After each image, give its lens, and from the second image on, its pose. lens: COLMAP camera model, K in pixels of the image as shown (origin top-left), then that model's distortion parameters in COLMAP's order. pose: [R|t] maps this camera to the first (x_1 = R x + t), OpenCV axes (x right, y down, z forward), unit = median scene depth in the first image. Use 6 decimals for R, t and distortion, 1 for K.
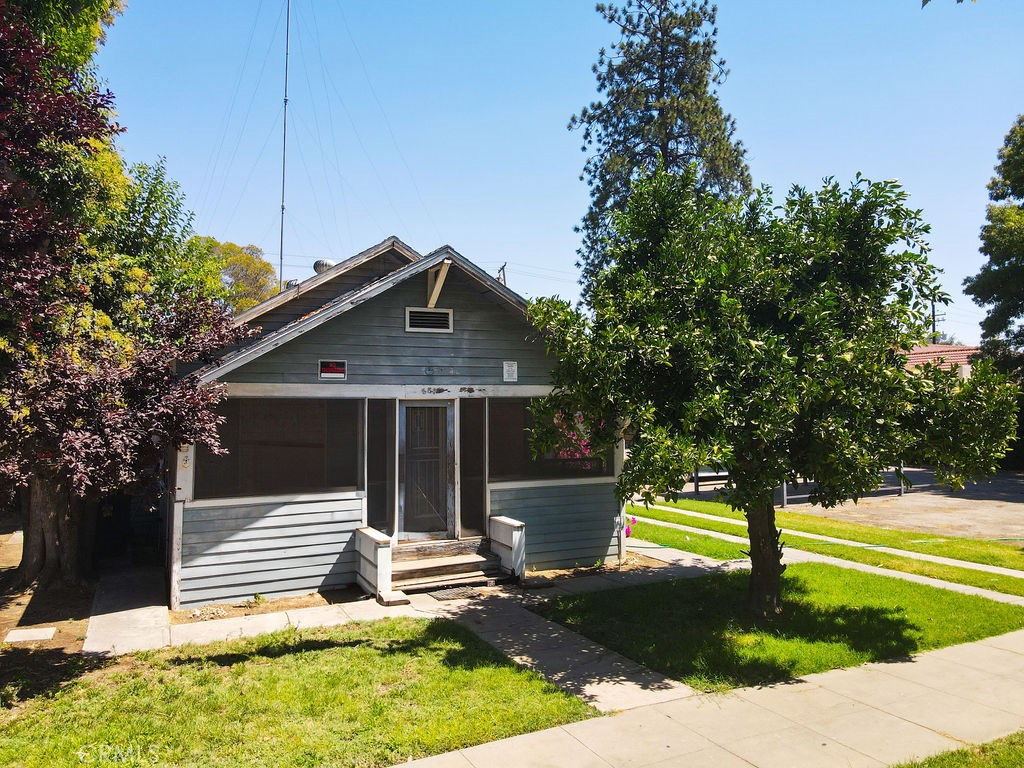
lens RADIAL K [[747.6, 0, 512.5], [0, 747.6, 394.2], [0, 0, 1]] dist [0.013637, 0.005076]
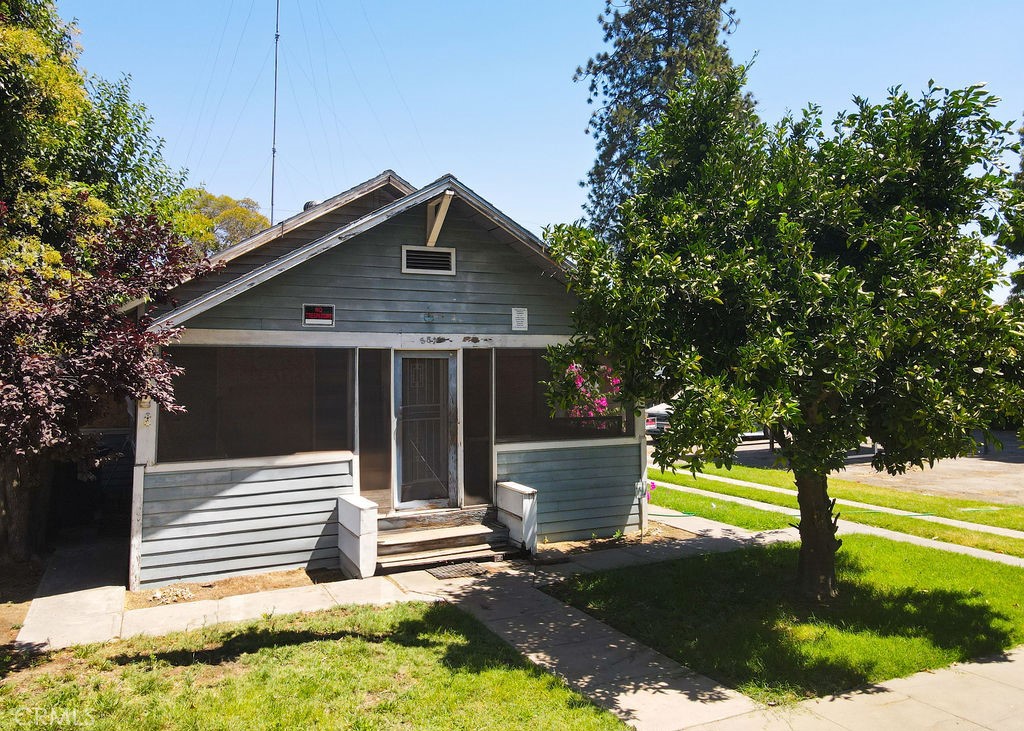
lens RADIAL K [[767.6, 0, 513.8], [0, 767.6, 356.5], [0, 0, 1]] dist [0.010088, 0.012965]
pose [[0.999995, 0.001423, -0.002781, -0.010344], [-0.001410, 0.999987, 0.004822, 0.013465], [0.002788, -0.004818, 0.999985, 0.119912]]
